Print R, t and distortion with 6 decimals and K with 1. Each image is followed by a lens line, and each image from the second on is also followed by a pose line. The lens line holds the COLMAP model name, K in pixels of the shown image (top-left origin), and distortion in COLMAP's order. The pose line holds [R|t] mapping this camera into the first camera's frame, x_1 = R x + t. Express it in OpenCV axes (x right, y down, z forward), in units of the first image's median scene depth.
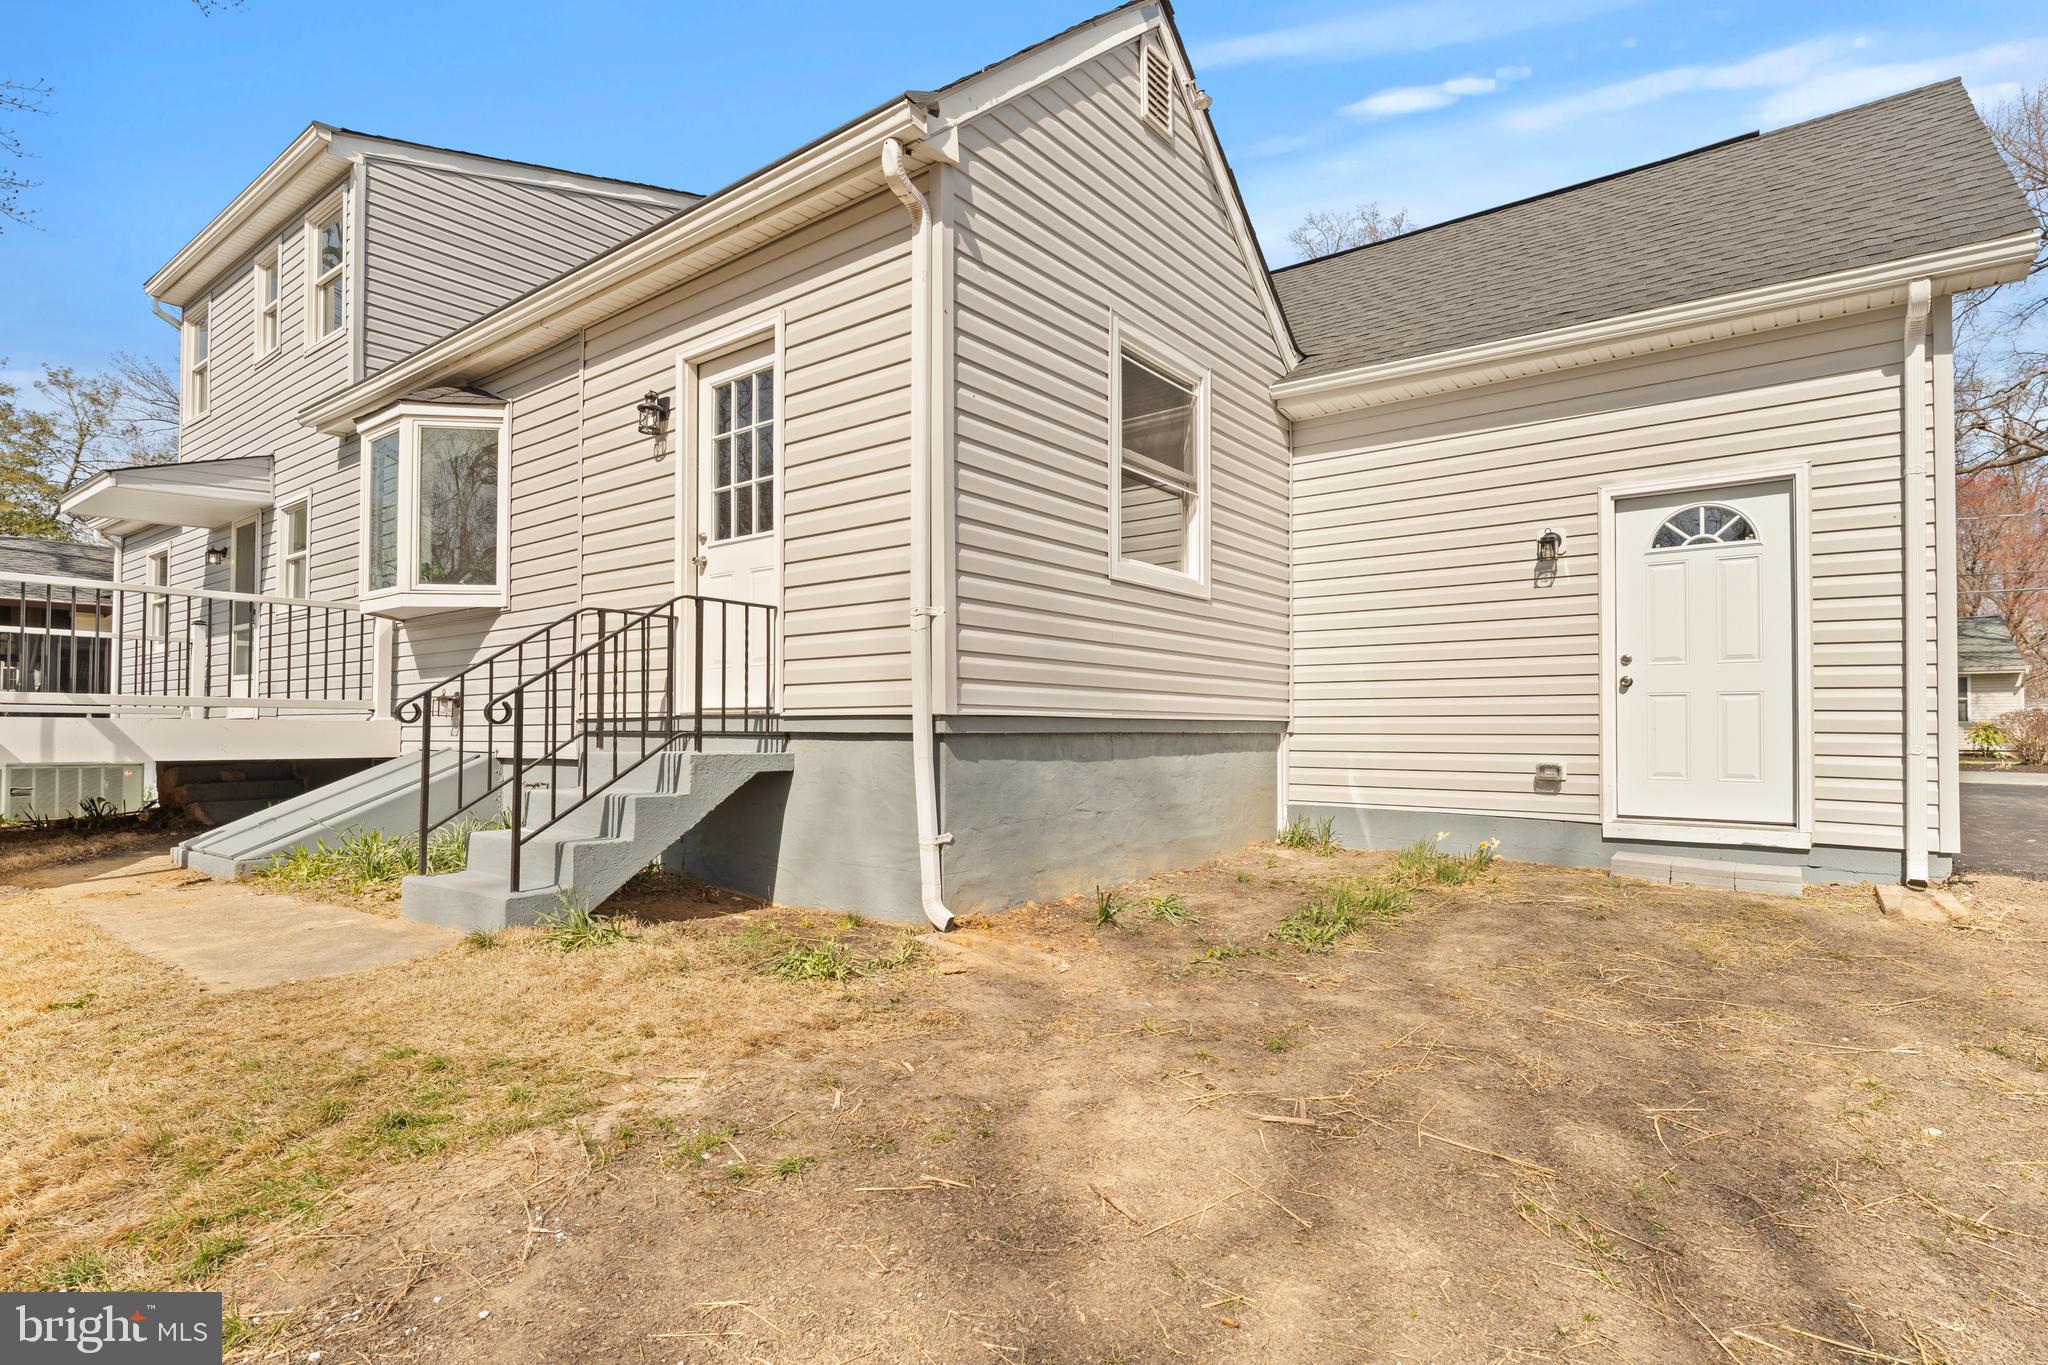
lens RADIAL K [[1043.6, 0, 1024.0], [0, 1043.6, 682.5], [0, 0, 1]] dist [-0.000076, -0.000061]
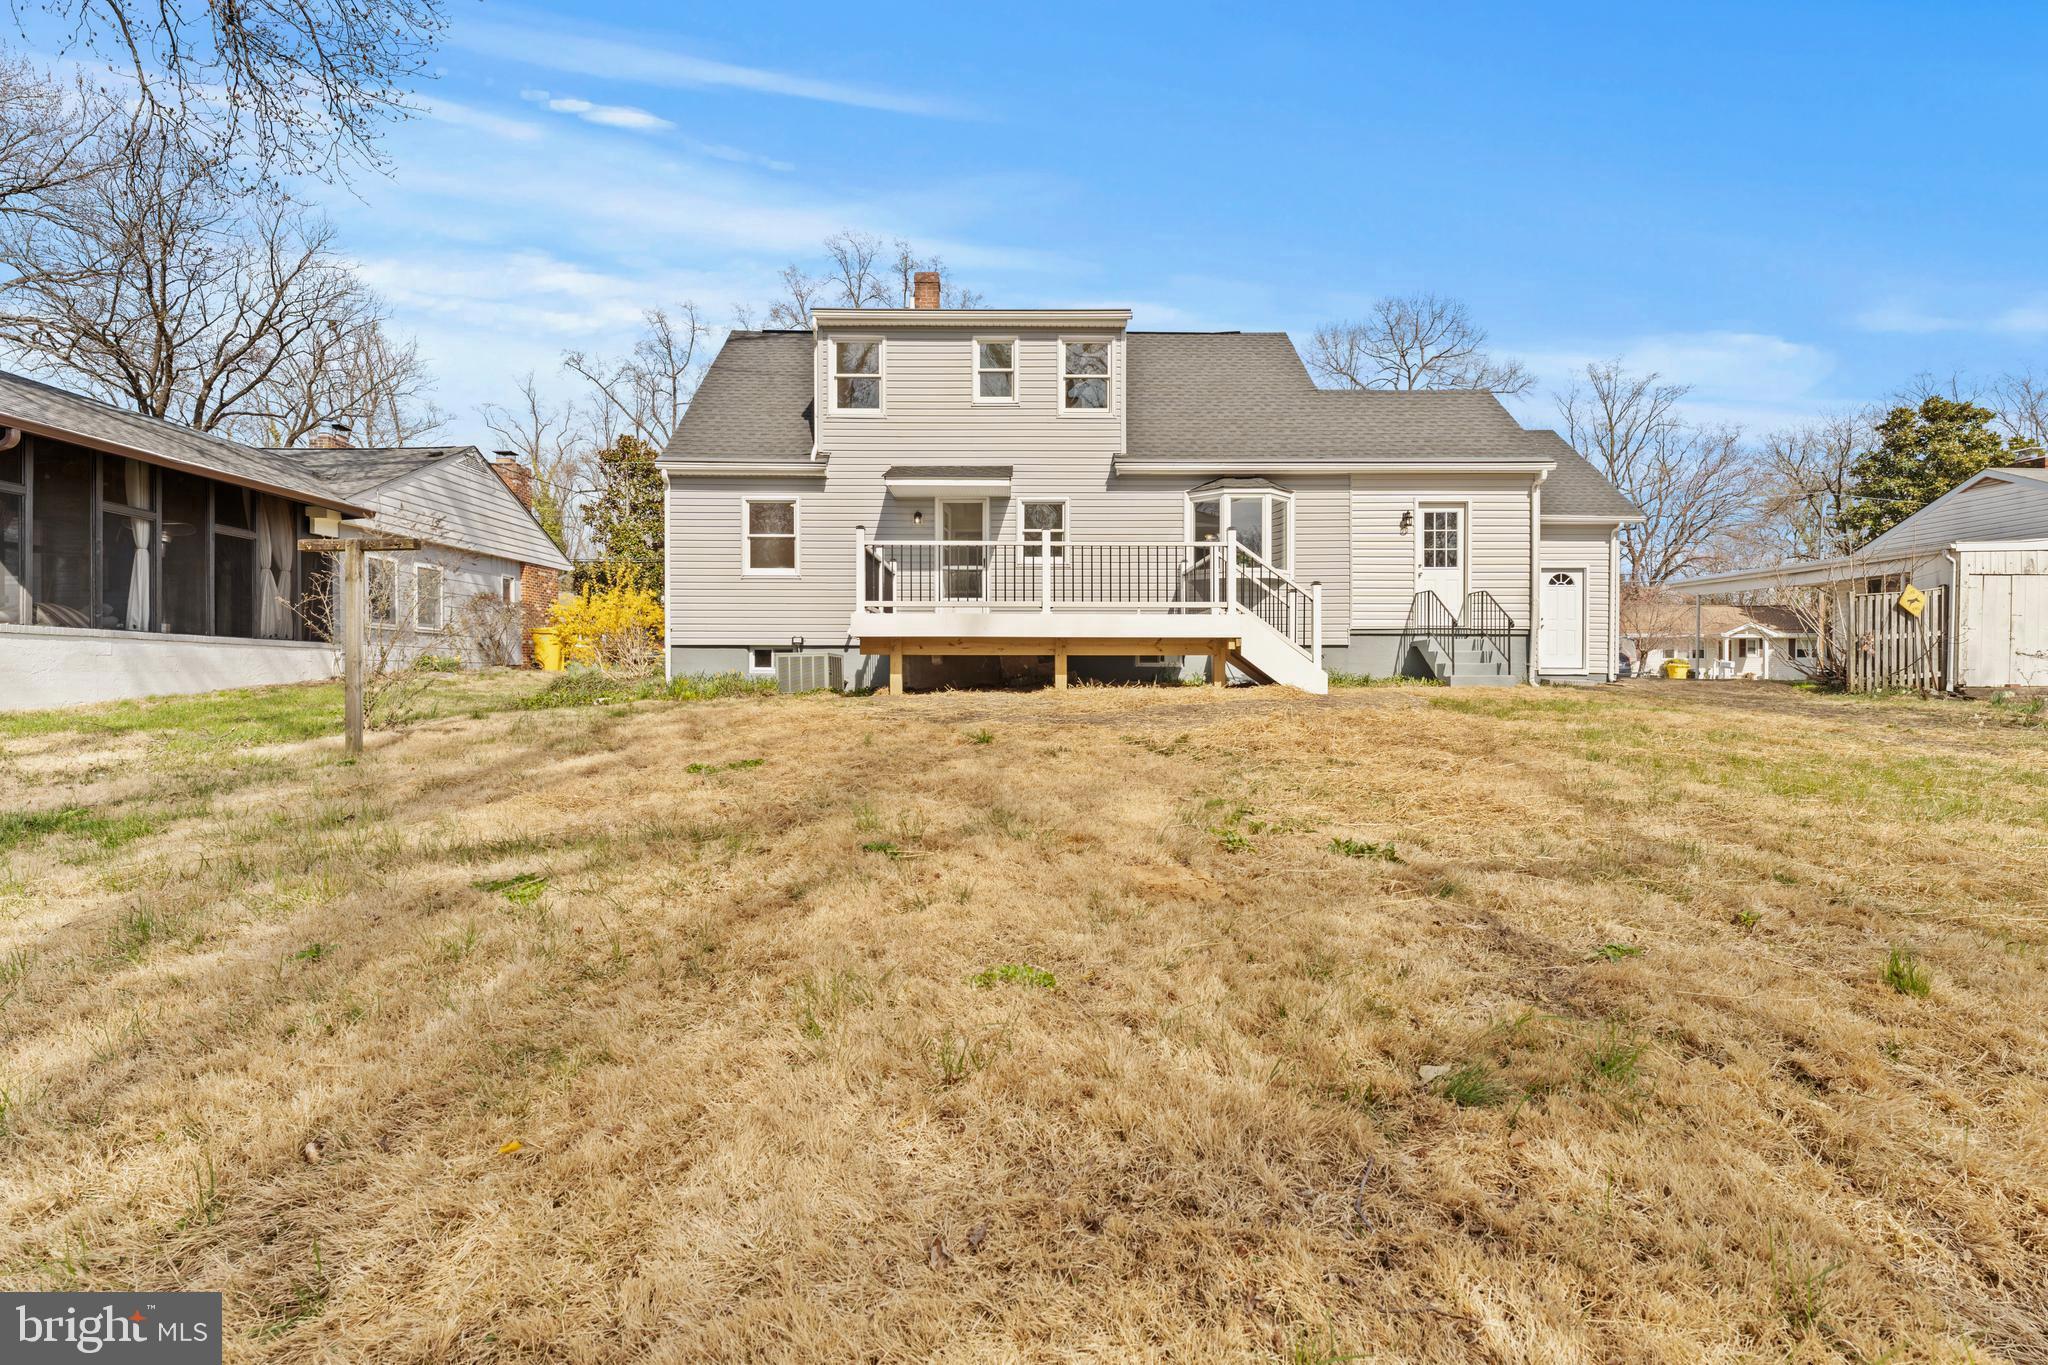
lens RADIAL K [[1043.6, 0, 1024.0], [0, 1043.6, 682.5], [0, 0, 1]] dist [-0.000076, -0.000061]
pose [[0.776854, -0.003989, 0.629668, -2.921461], [-0.027552, 0.998807, 0.040320, 0.094737], [-0.629077, -0.048672, 0.775818, -0.538237]]
